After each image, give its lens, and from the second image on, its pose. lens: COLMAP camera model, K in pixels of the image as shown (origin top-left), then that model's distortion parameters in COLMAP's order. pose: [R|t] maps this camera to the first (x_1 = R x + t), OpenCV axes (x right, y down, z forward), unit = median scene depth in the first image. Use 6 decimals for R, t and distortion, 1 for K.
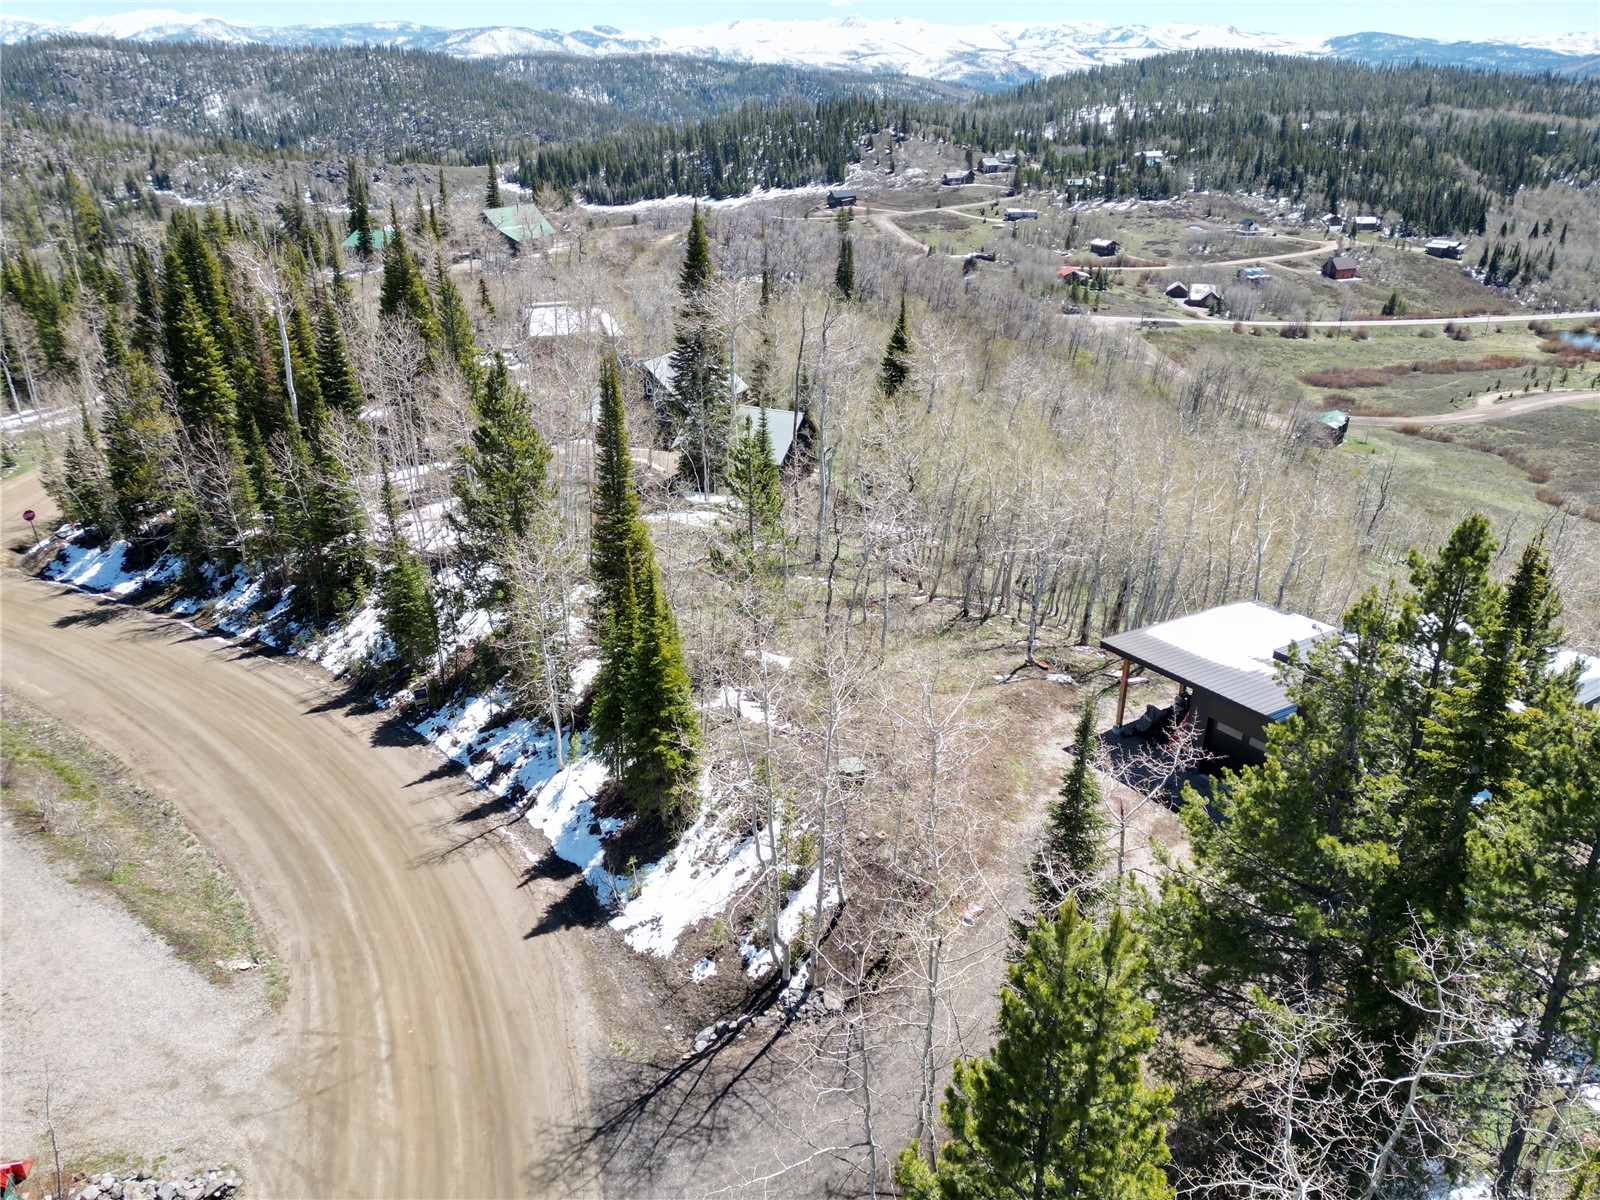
lens RADIAL K [[1104.8, 0, 778.8], [0, 1104.8, 595.5], [0, 0, 1]] dist [0.064355, -0.052212]
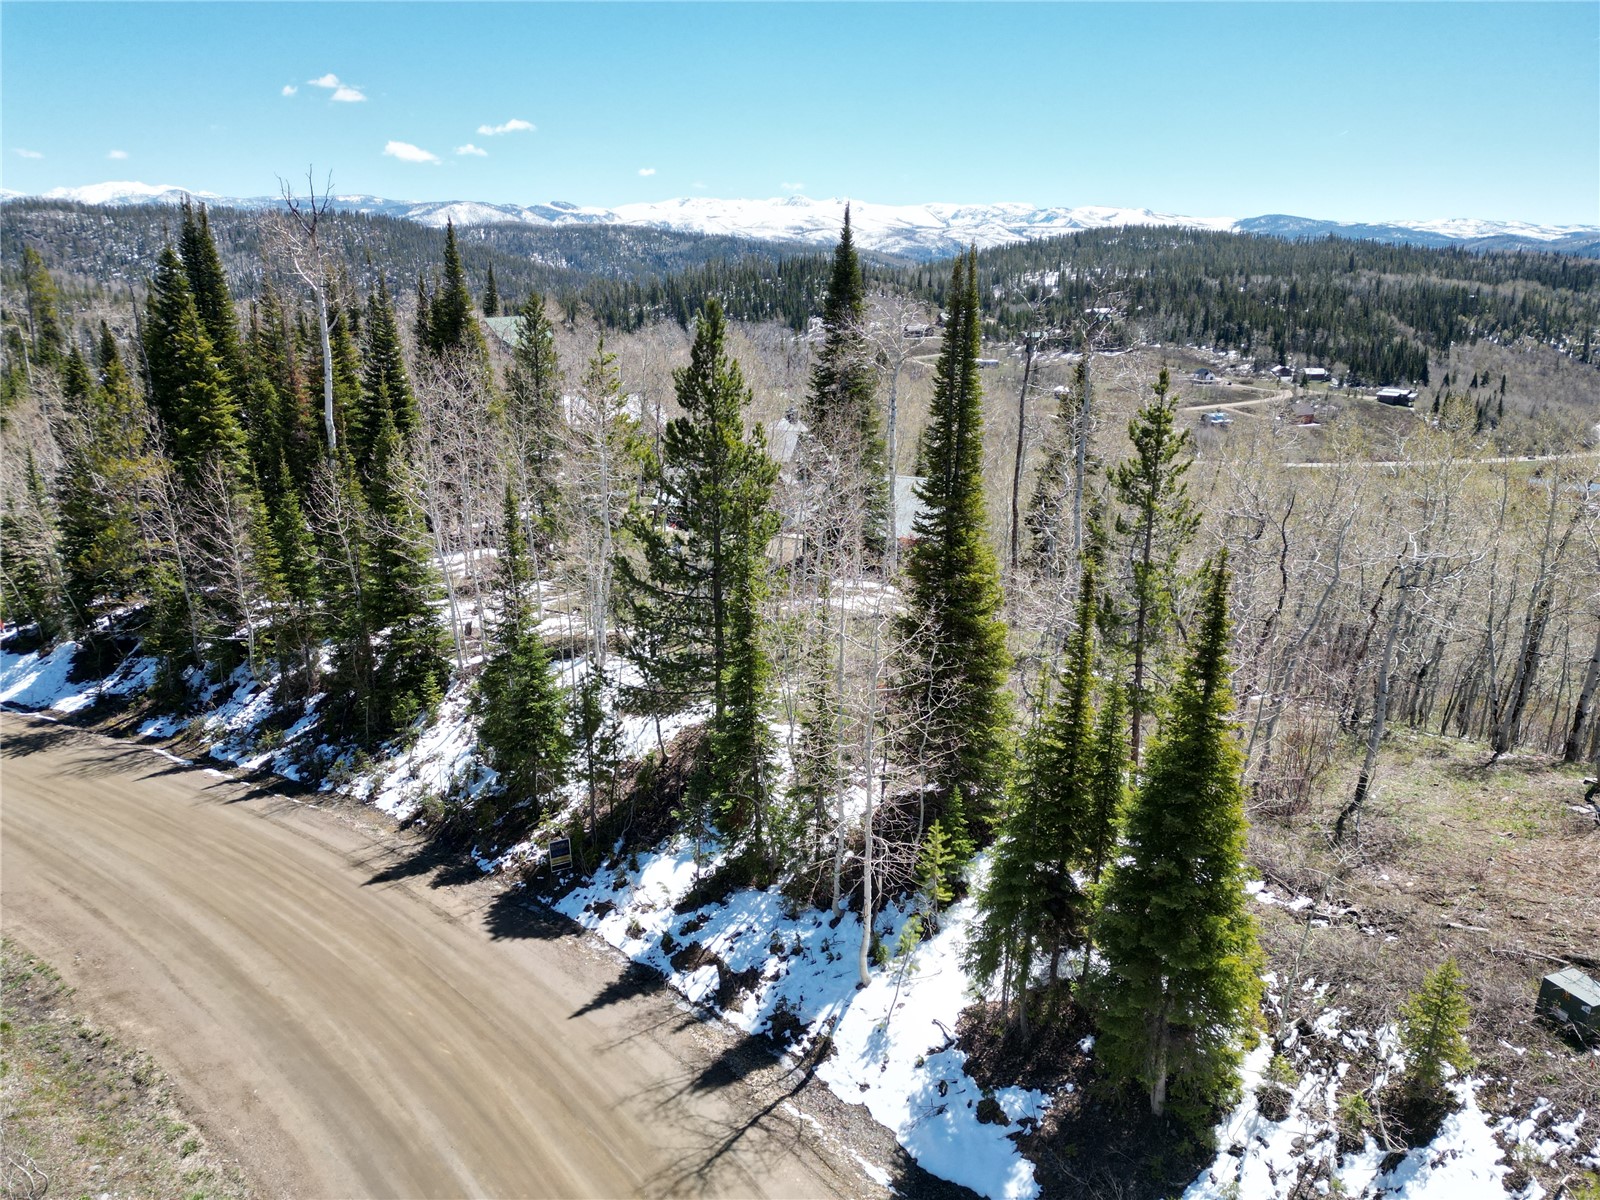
lens RADIAL K [[1104.8, 0, 783.7], [0, 1104.8, 599.0], [0, 0, 1]] dist [0.064355, -0.052212]
pose [[0.998805, -0.003356, 0.048762, -0.230279], [0.009608, 0.991657, -0.128546, 0.031839], [-0.047924, 0.128861, 0.990504, 0.367115]]
